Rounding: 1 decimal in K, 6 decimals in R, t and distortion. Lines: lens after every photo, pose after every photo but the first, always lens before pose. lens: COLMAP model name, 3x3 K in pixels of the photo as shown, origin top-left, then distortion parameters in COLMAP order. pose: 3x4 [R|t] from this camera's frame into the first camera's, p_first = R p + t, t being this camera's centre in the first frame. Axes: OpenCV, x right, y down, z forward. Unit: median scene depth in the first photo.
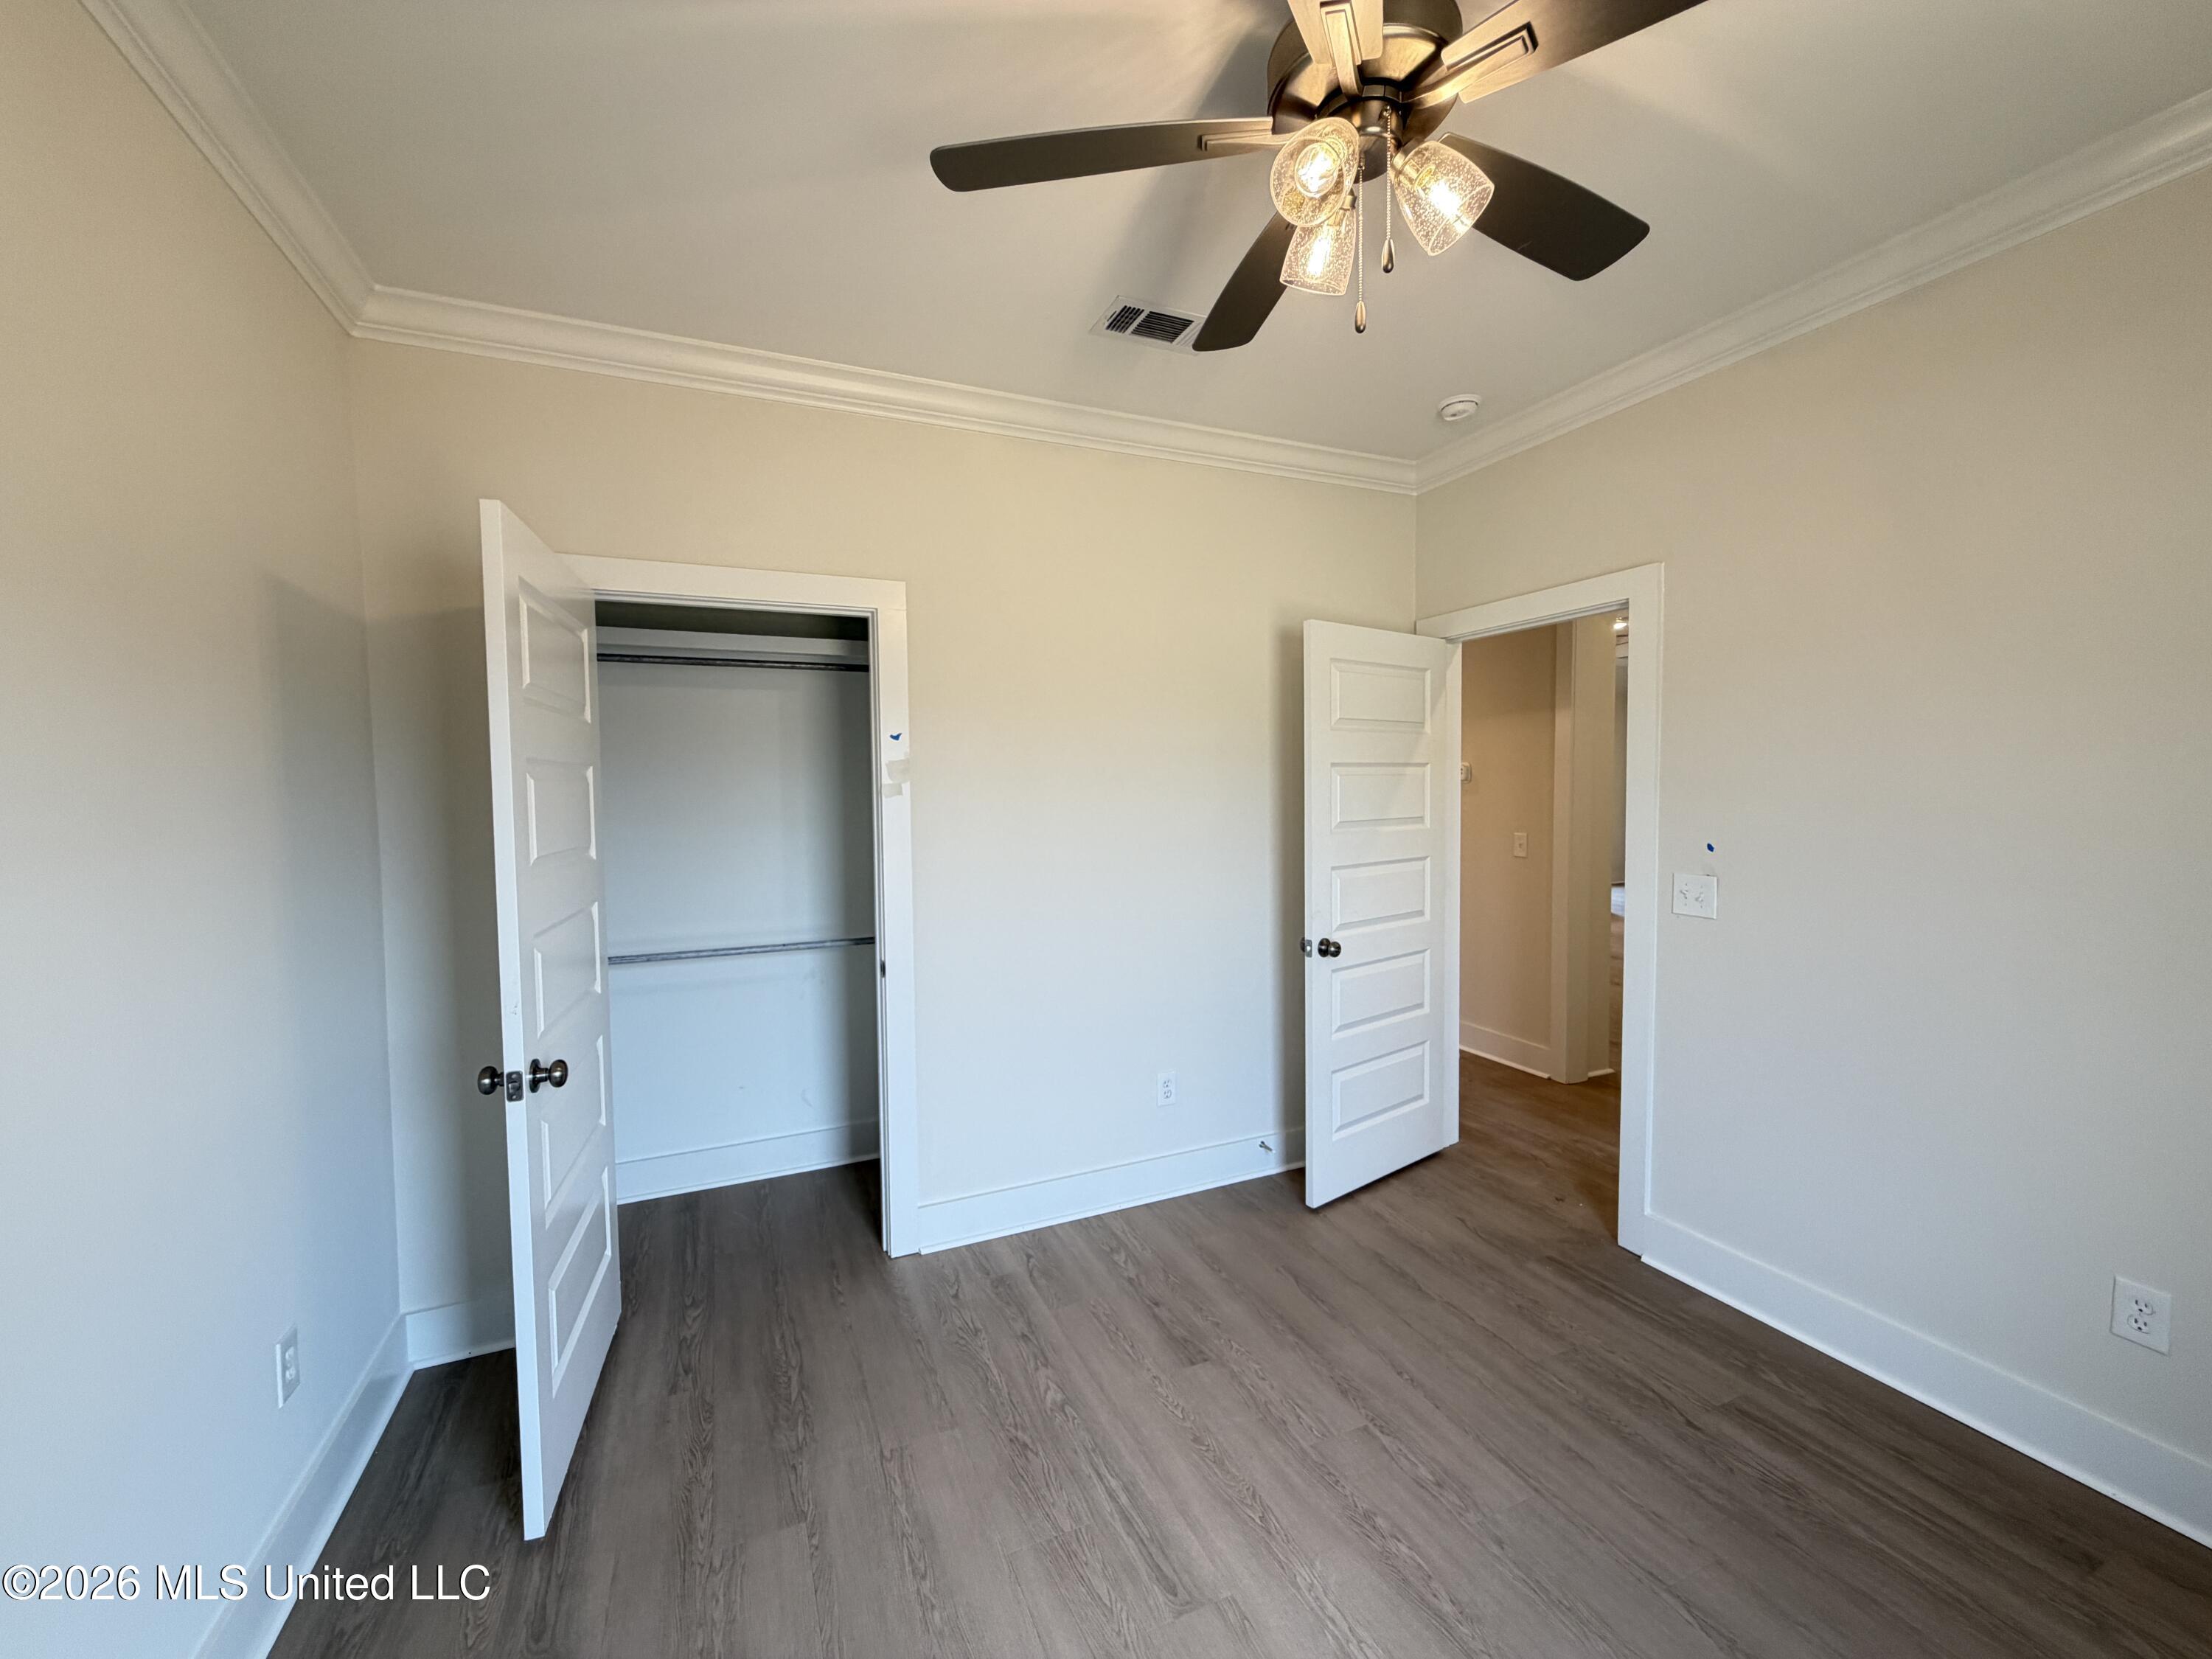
lens RADIAL K [[880.9, 0, 1106.9], [0, 880.9, 828.5], [0, 0, 1]] dist [0.000625, -0.000184]
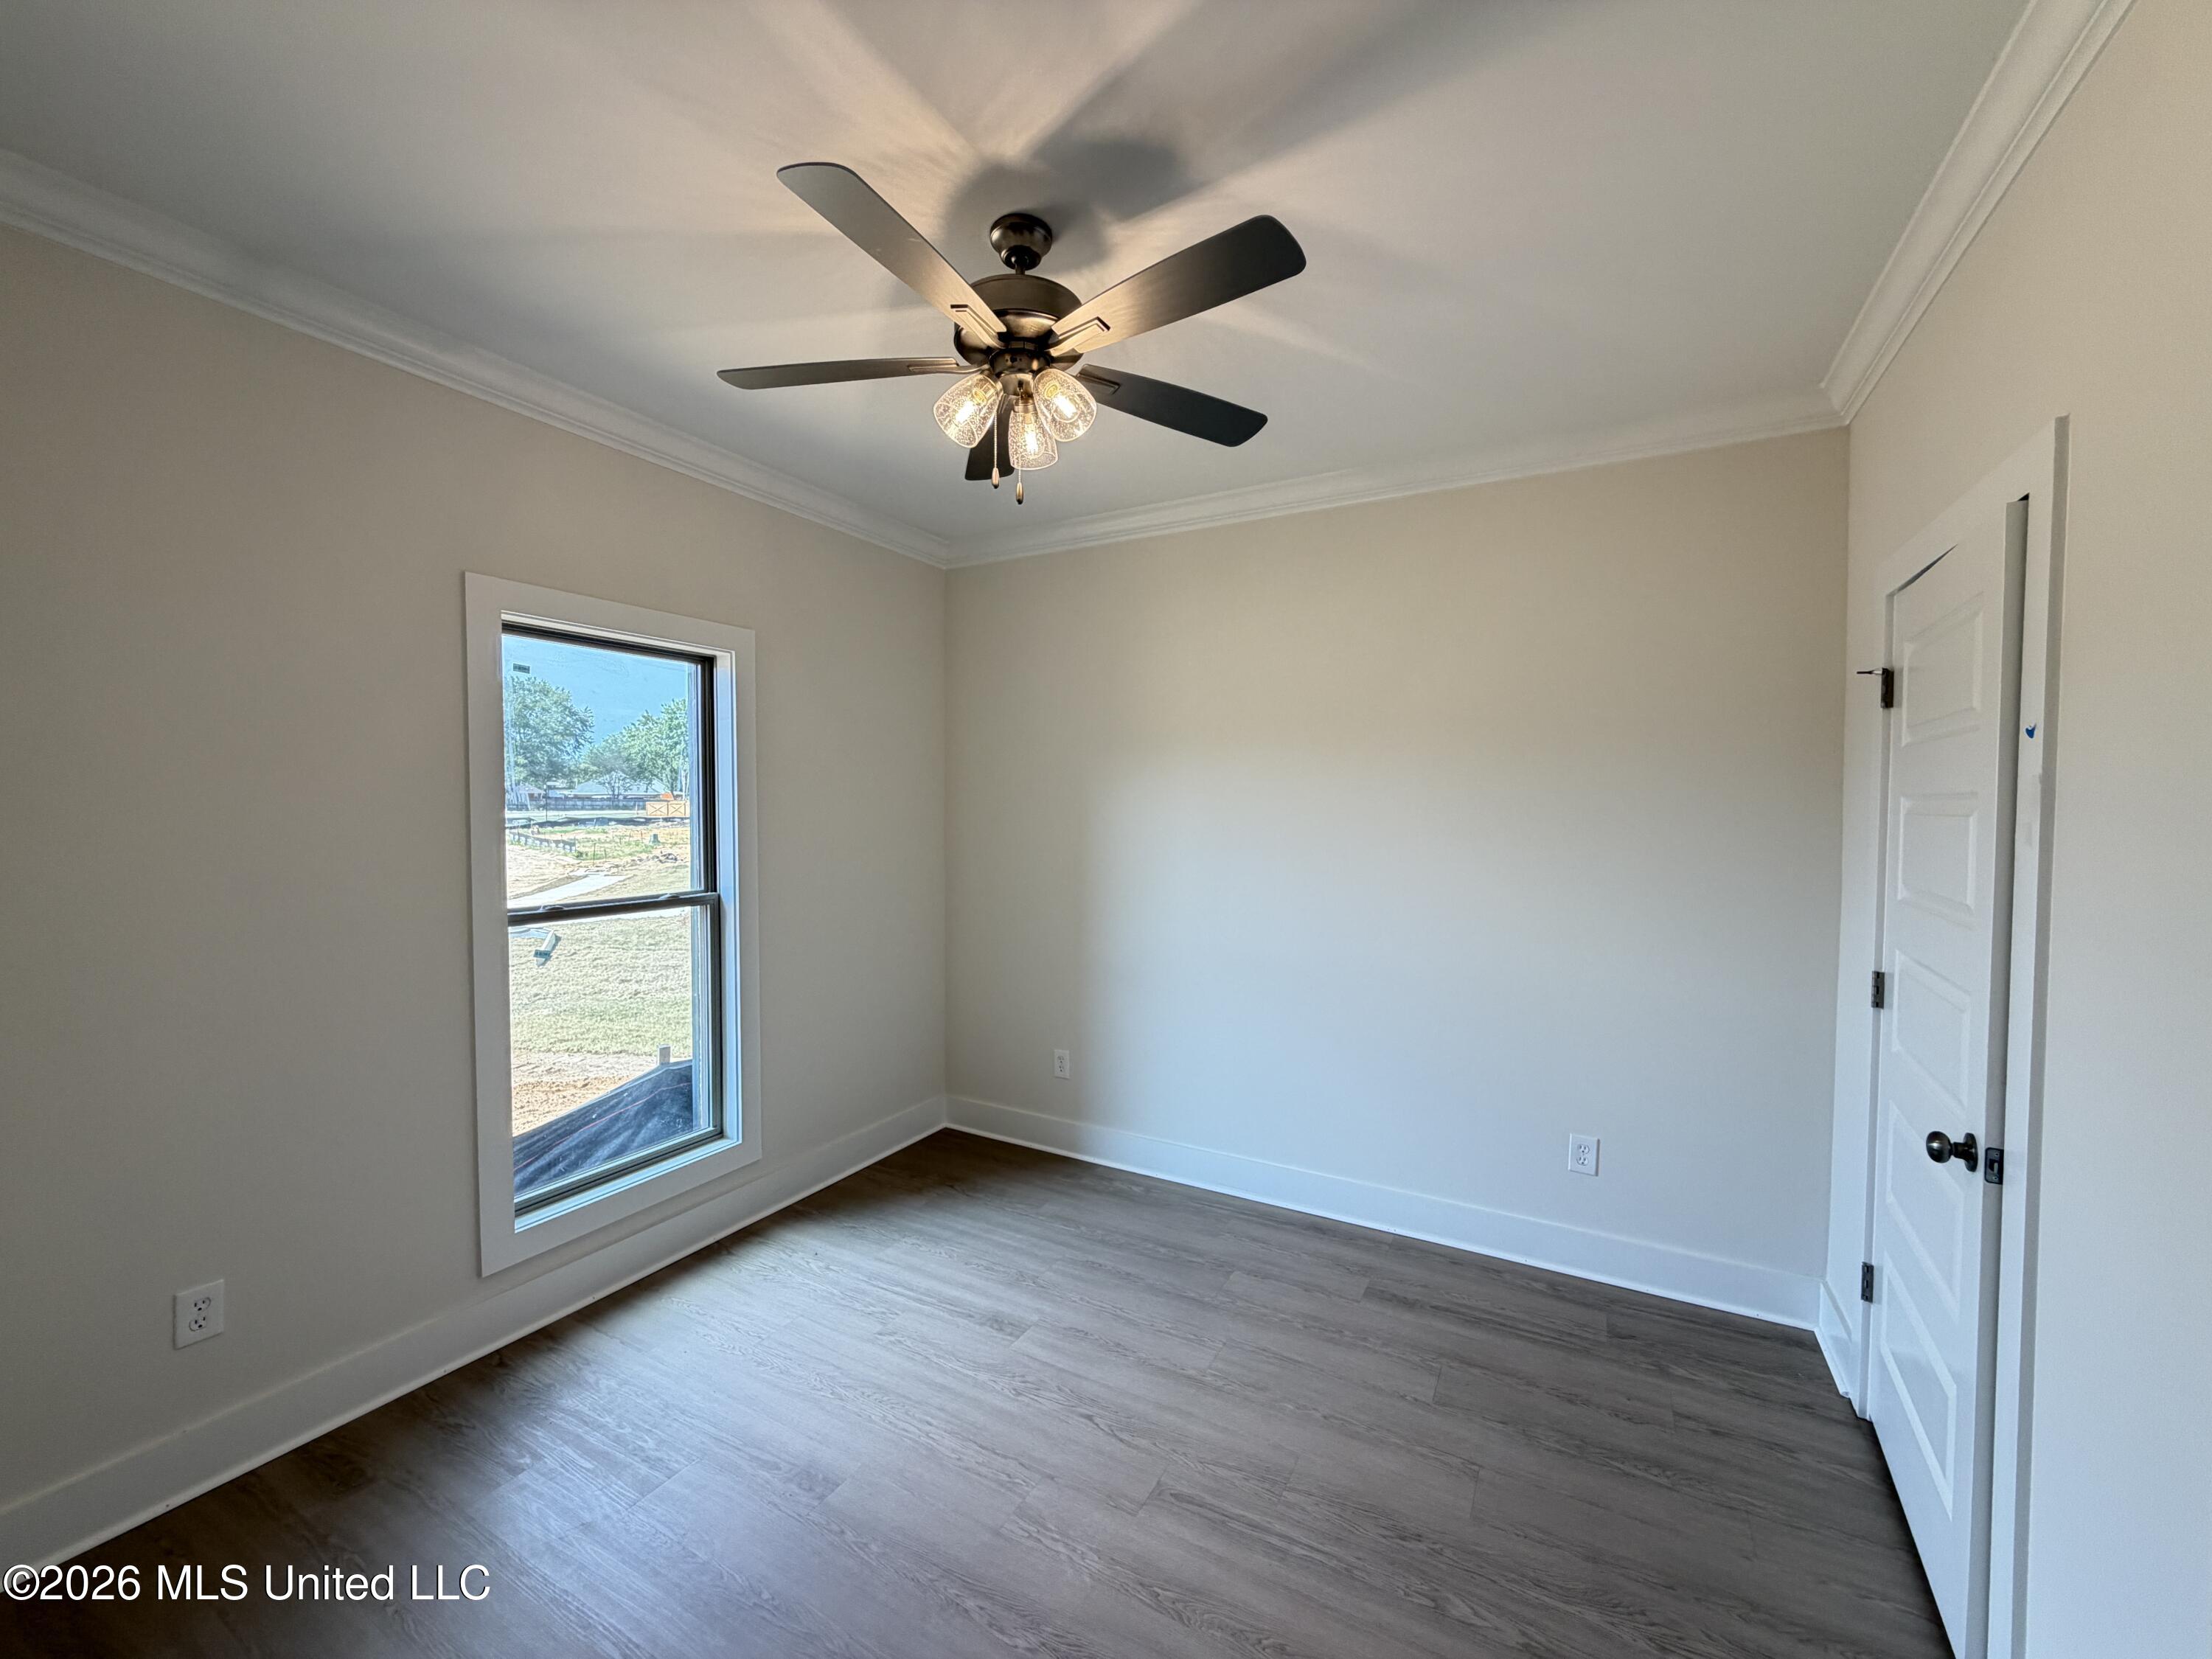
lens RADIAL K [[880.9, 0, 1089.7], [0, 880.9, 836.4], [0, 0, 1]] dist [0.000625, -0.000184]
pose [[-0.805872, 0.032453, -0.591200, 0.792324], [-0.026243, 0.995558, 0.090422, -0.121092], [0.591508, 0.088384, -0.801440, 1.694462]]
